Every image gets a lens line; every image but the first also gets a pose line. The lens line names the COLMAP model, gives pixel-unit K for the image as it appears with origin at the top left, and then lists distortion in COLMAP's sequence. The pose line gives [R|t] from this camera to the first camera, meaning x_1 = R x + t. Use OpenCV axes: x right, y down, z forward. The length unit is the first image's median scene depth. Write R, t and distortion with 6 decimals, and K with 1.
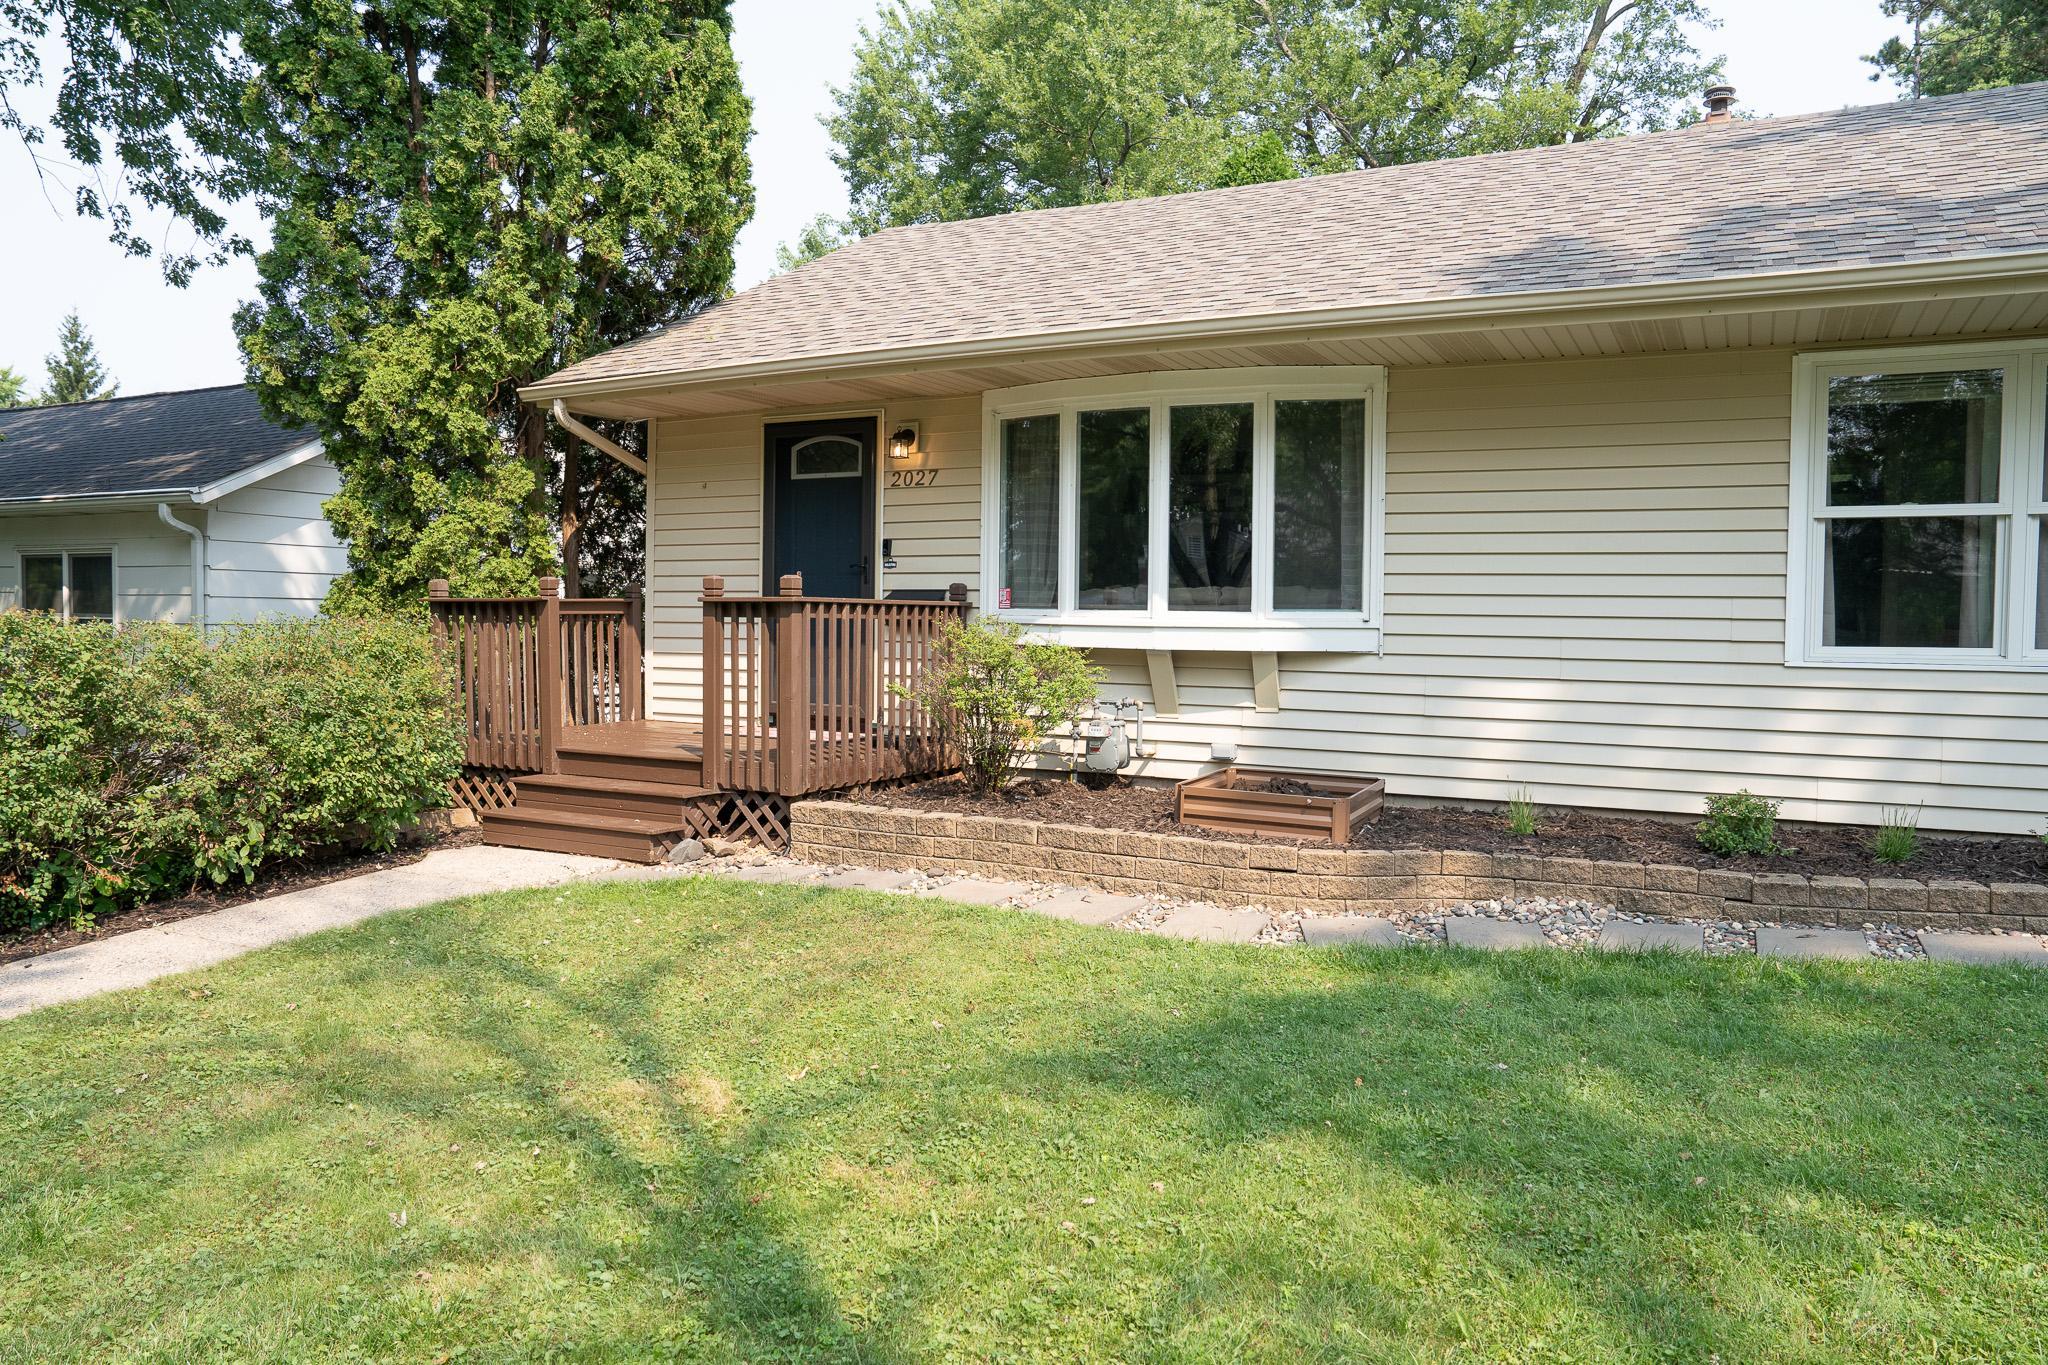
lens RADIAL K [[1405.1, 0, 1024.0], [0, 1405.1, 682.5], [0, 0, 1]] dist [-0.117420, 0.091222]
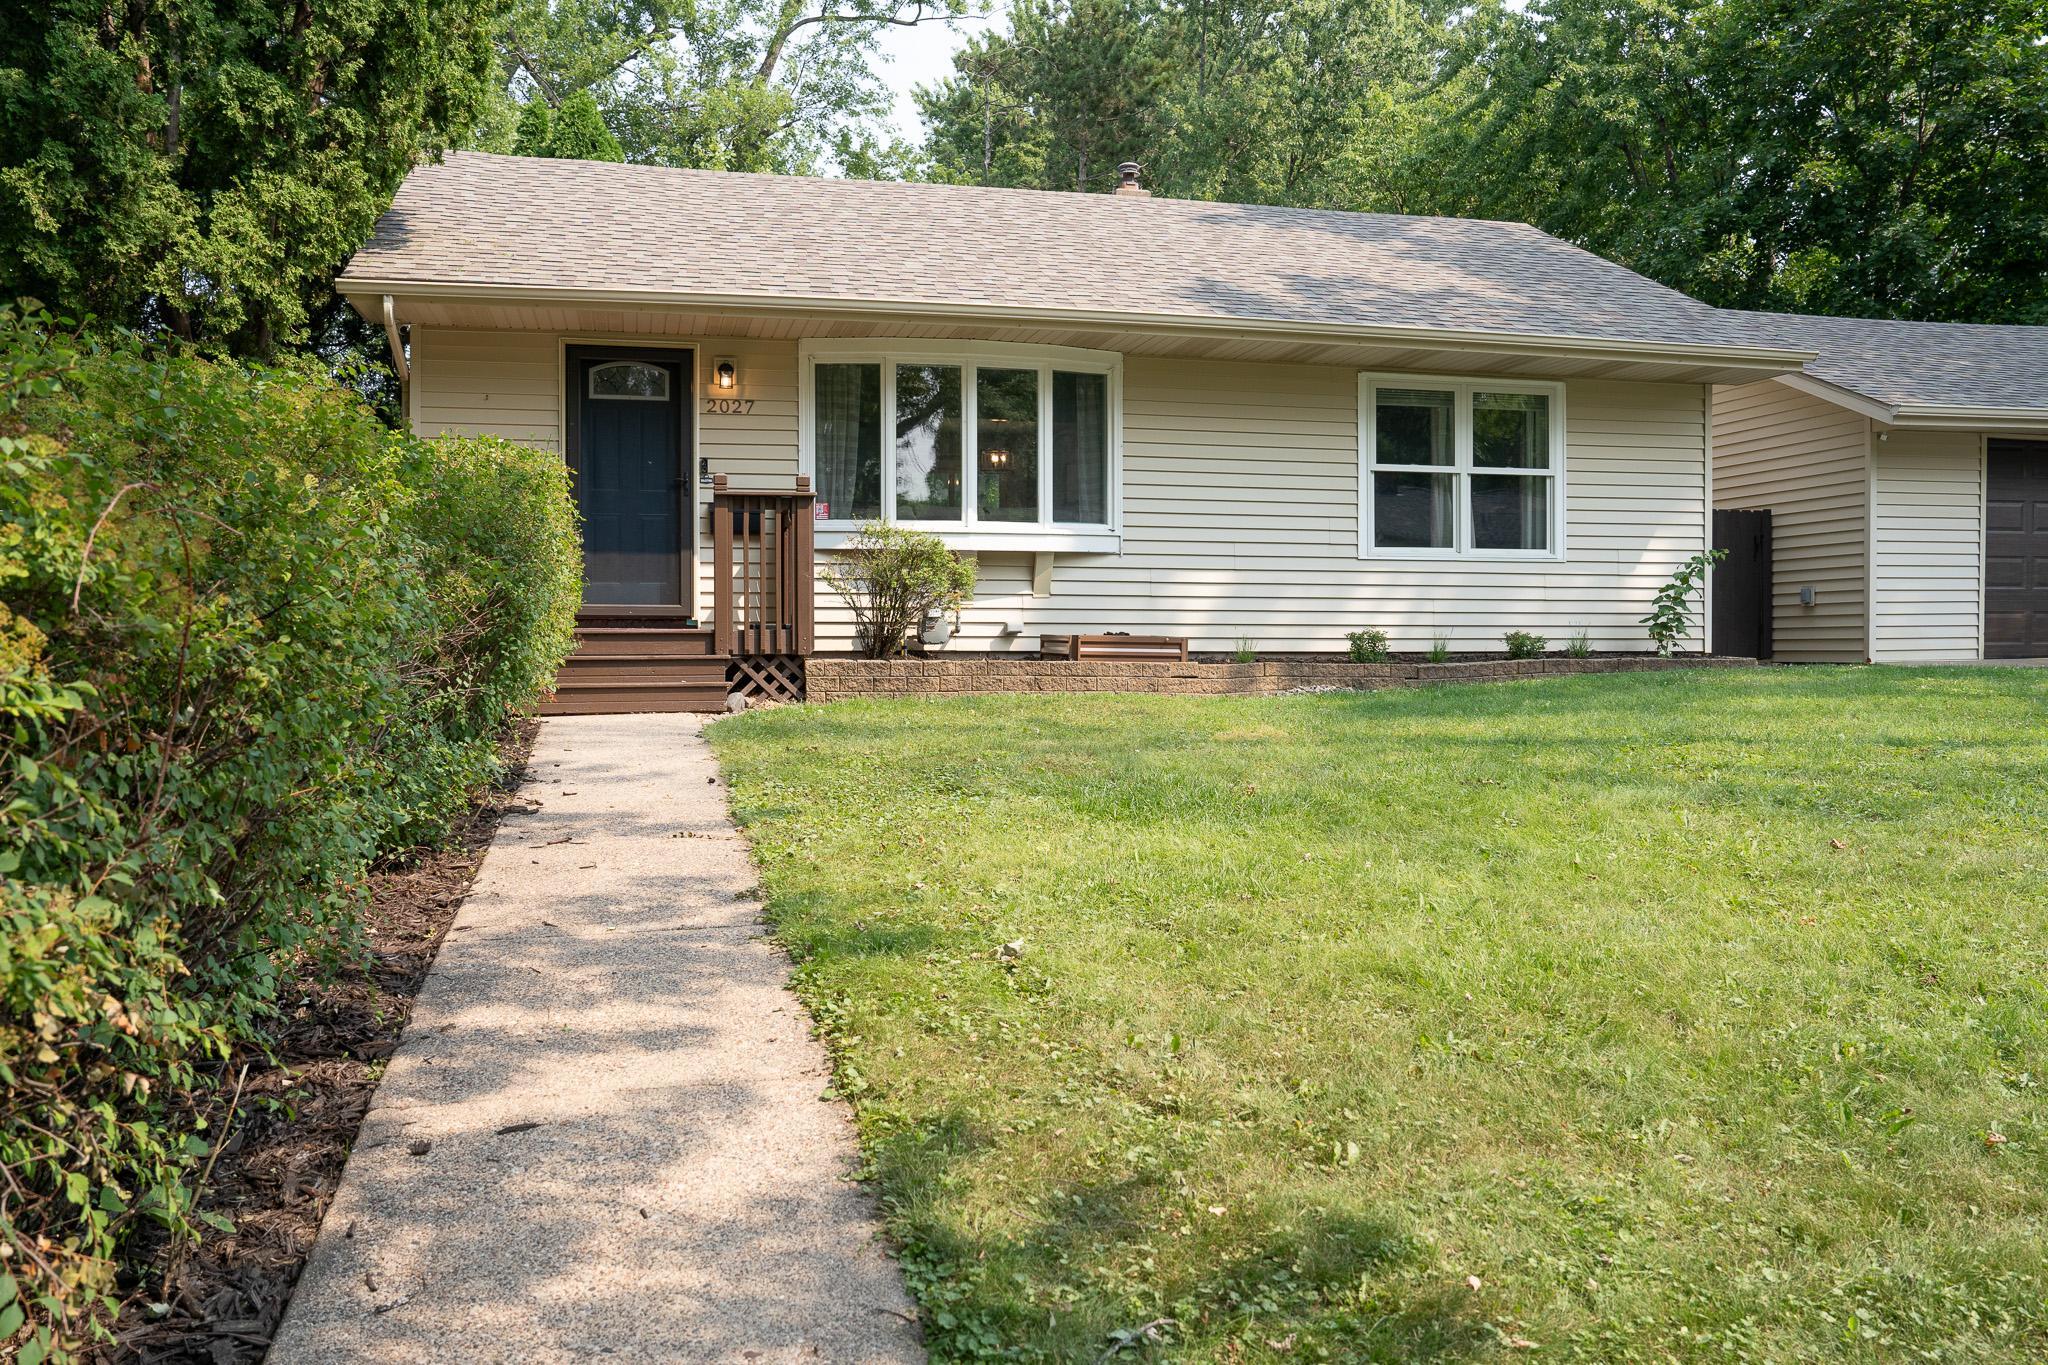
lens RADIAL K [[1628.9, 0, 1024.0], [0, 1628.9, 682.5], [0, 0, 1]] dist [-0.079038, 0.104065]
pose [[0.753130, -0.028002, 0.657276, -0.805914], [0.039951, 0.999196, -0.003208, 0.098709], [-0.656658, 0.028675, 0.753643, -0.165230]]
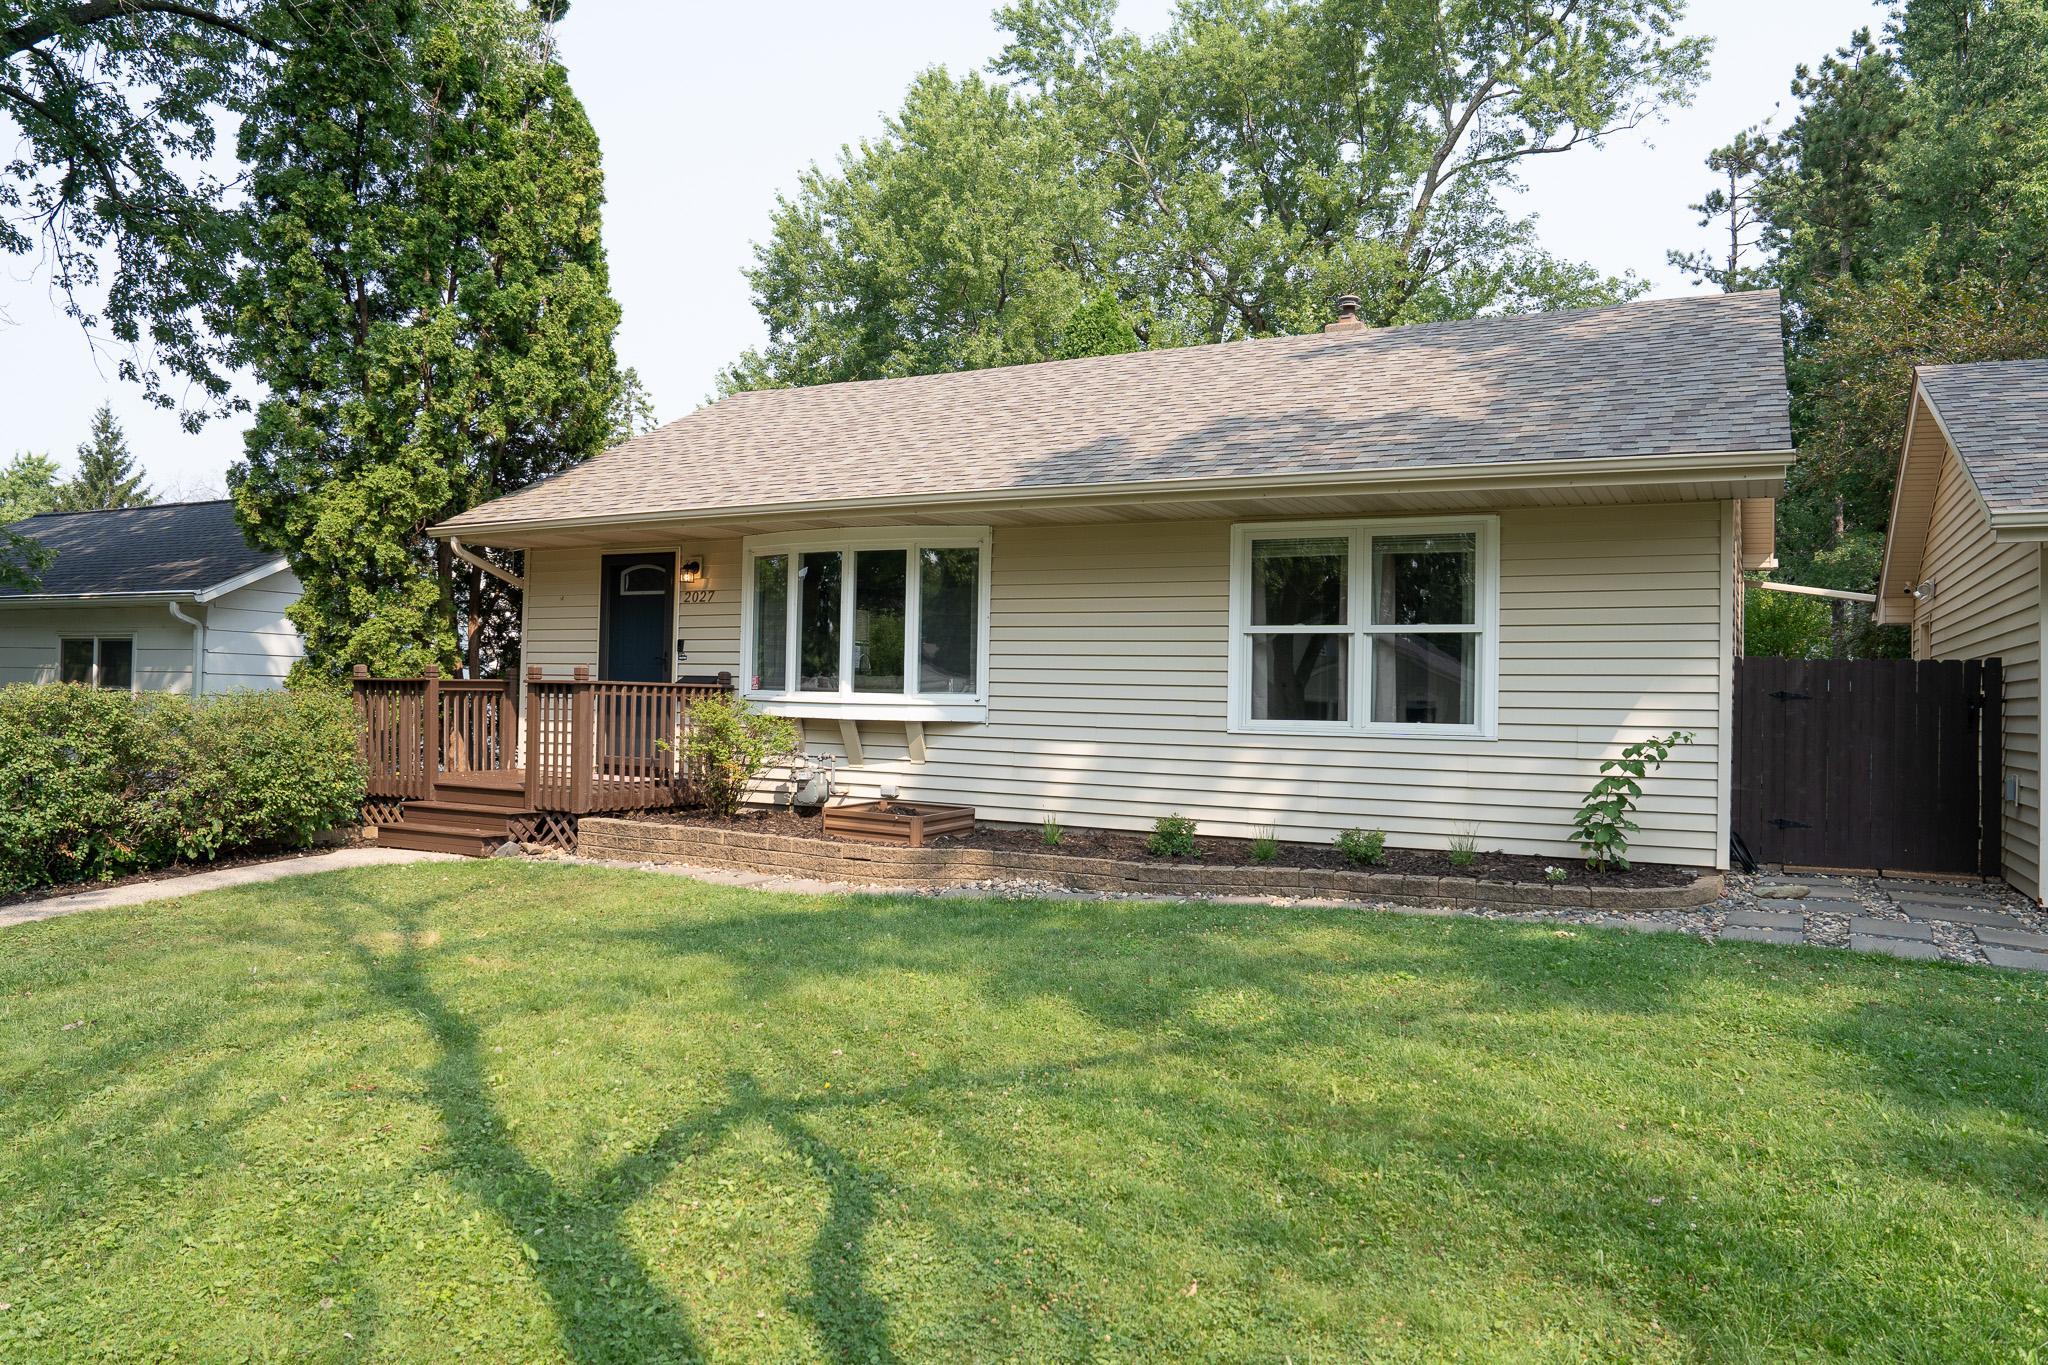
lens RADIAL K [[1405.1, 0, 1024.0], [0, 1405.1, 682.5], [0, 0, 1]] dist [-0.117420, 0.091222]
pose [[0.999926, 0.009284, -0.007923, 0.267576], [-0.009734, 0.998228, -0.058703, 0.019805], [0.007364, 0.058776, 0.998244, -0.403439]]
